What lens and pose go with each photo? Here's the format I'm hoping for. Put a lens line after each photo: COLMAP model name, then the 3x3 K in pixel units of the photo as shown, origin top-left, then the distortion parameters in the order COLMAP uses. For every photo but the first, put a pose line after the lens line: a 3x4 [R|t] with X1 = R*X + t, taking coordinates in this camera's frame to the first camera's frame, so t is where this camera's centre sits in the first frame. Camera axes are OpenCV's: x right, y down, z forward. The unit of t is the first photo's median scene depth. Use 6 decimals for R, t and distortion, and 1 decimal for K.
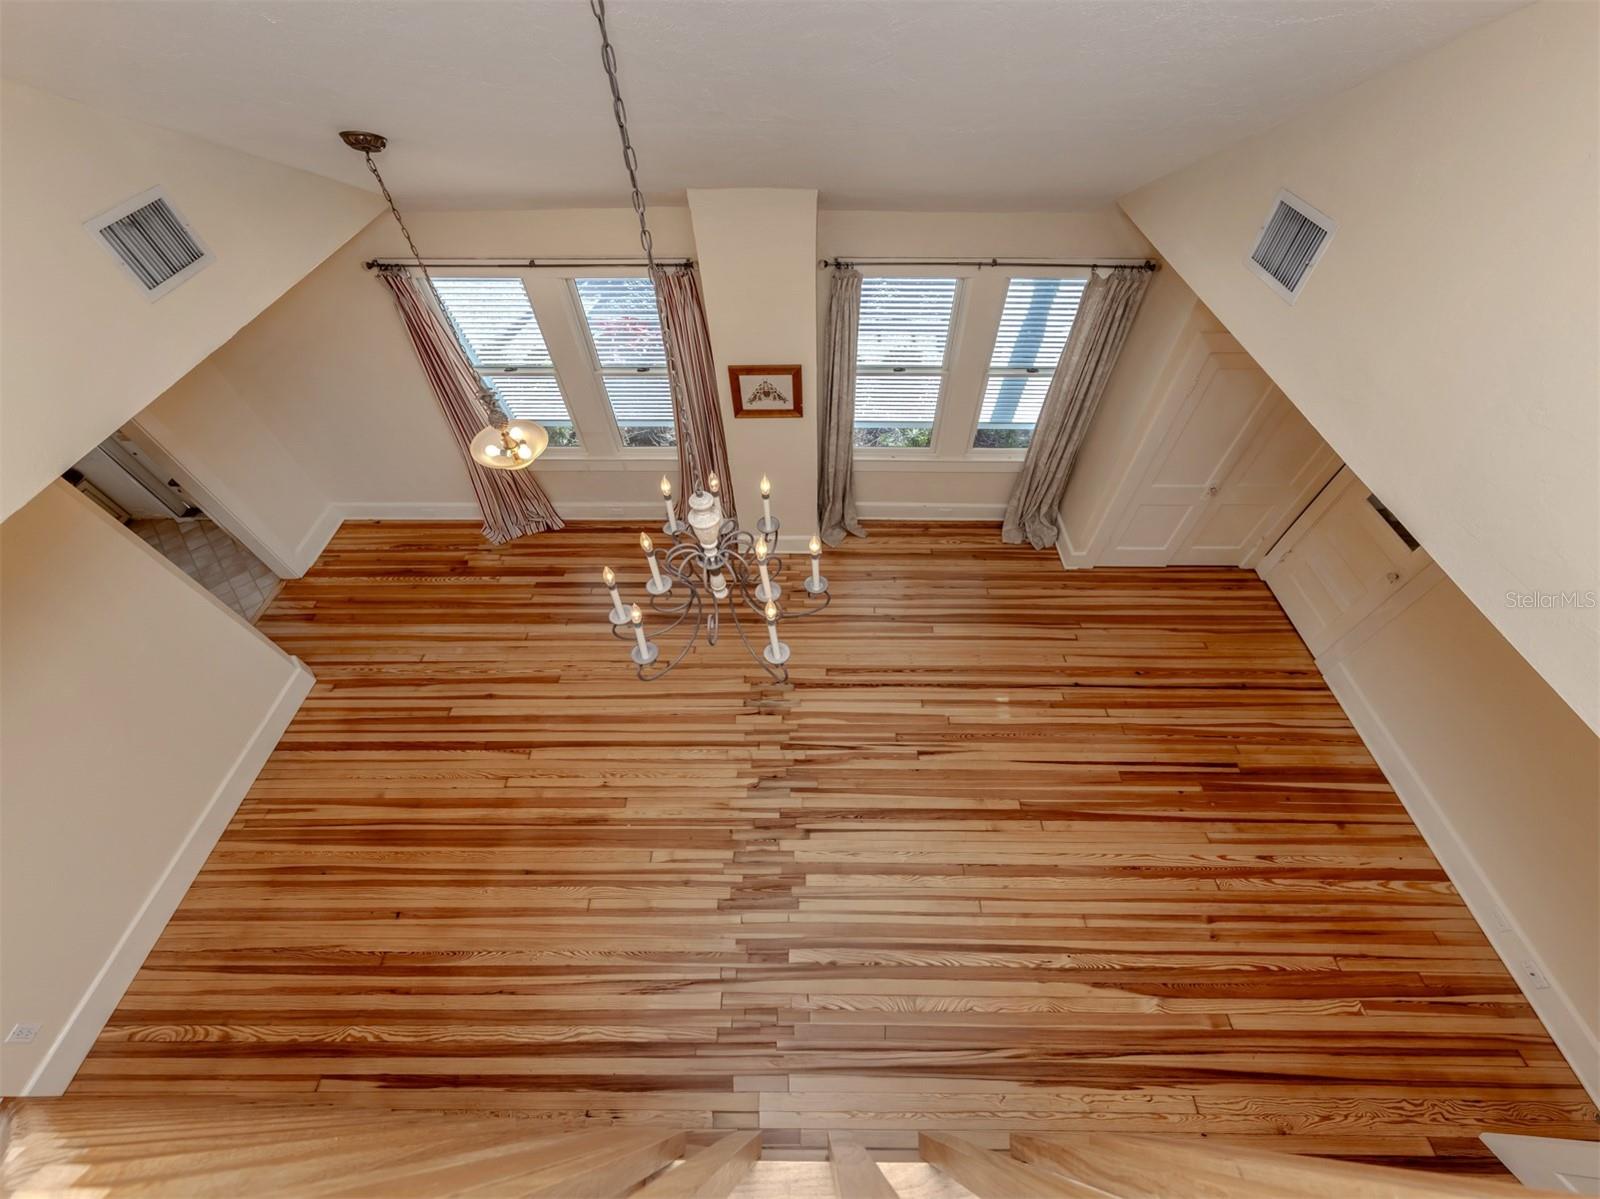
lens RADIAL K [[596.0, 0, 817.9], [0, 596.0, 574.7], [0, 0, 1]] dist [0.007841, -0.000771]
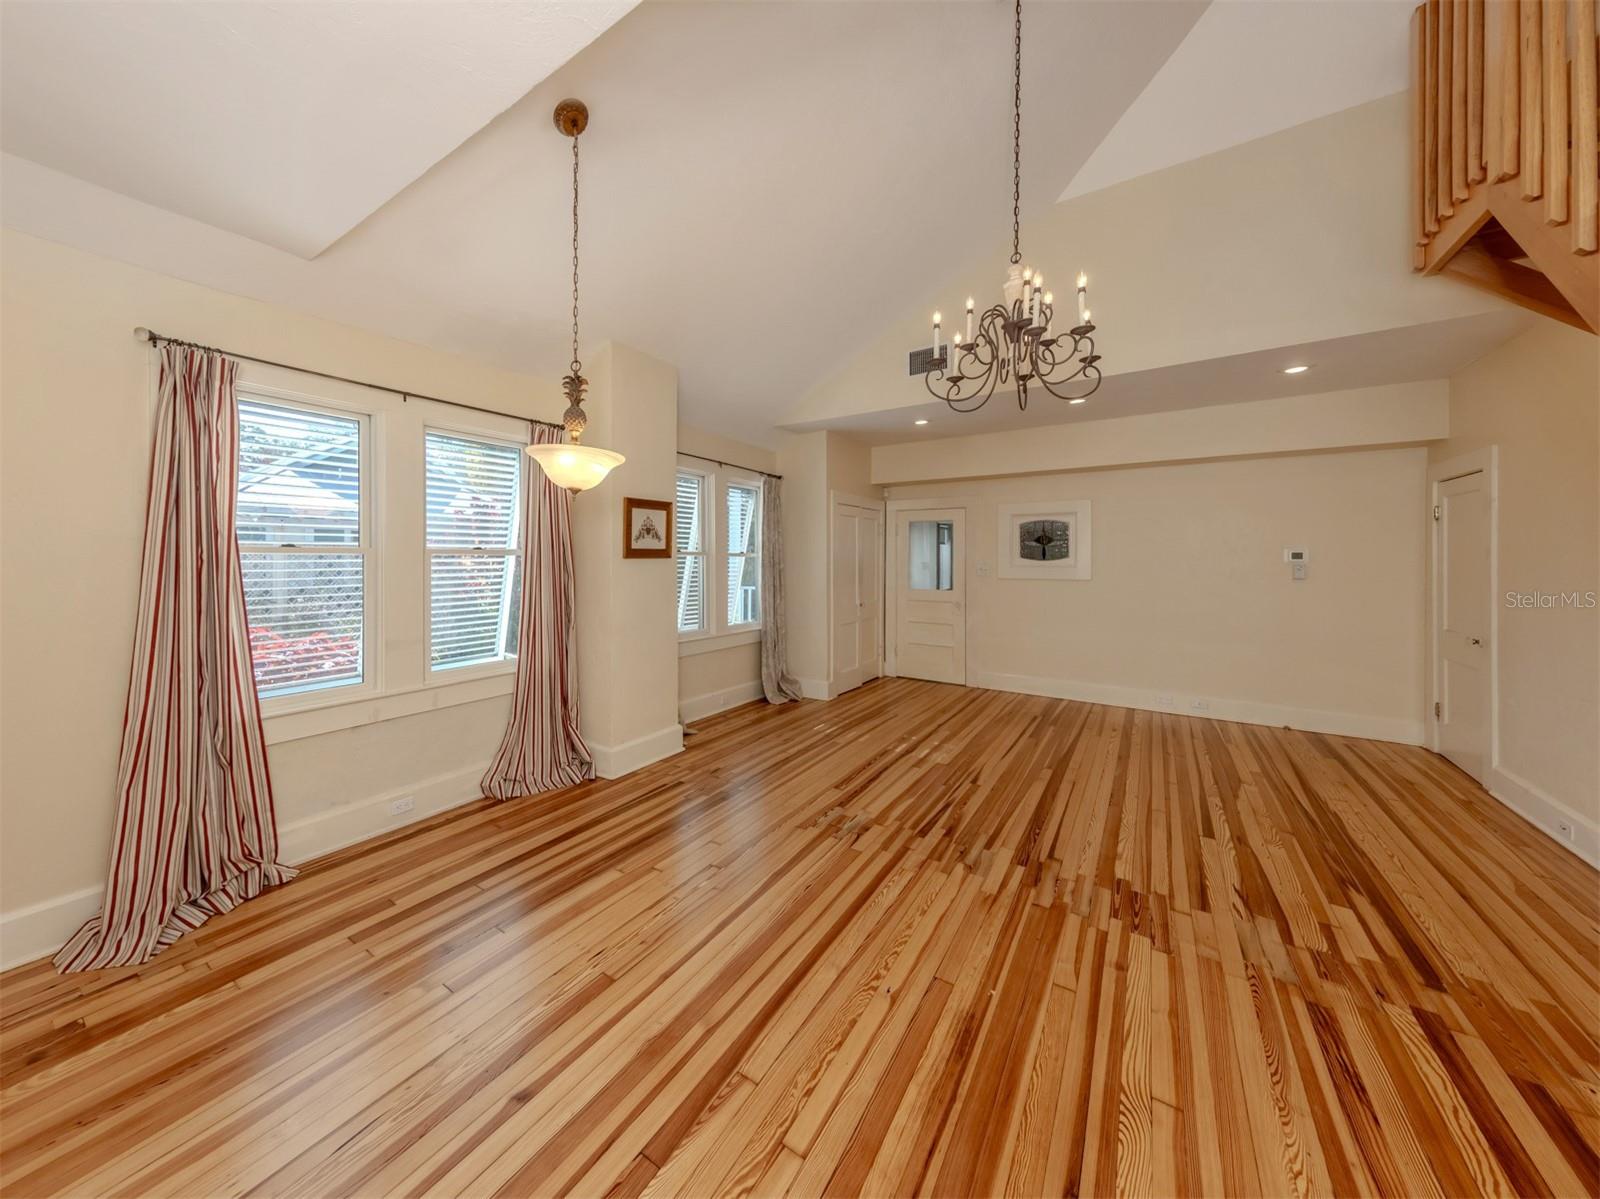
lens RADIAL K [[580.1, 0, 710.4], [0, 580.1, 556.2], [0, 0, 1]] dist [0.008993, -0.000711]
pose [[0.604413, -0.007834, 0.796633, -0.825499], [0.612586, 0.643870, -0.458443, 0.245750], [-0.509336, 0.765095, 0.393962, 0.604305]]
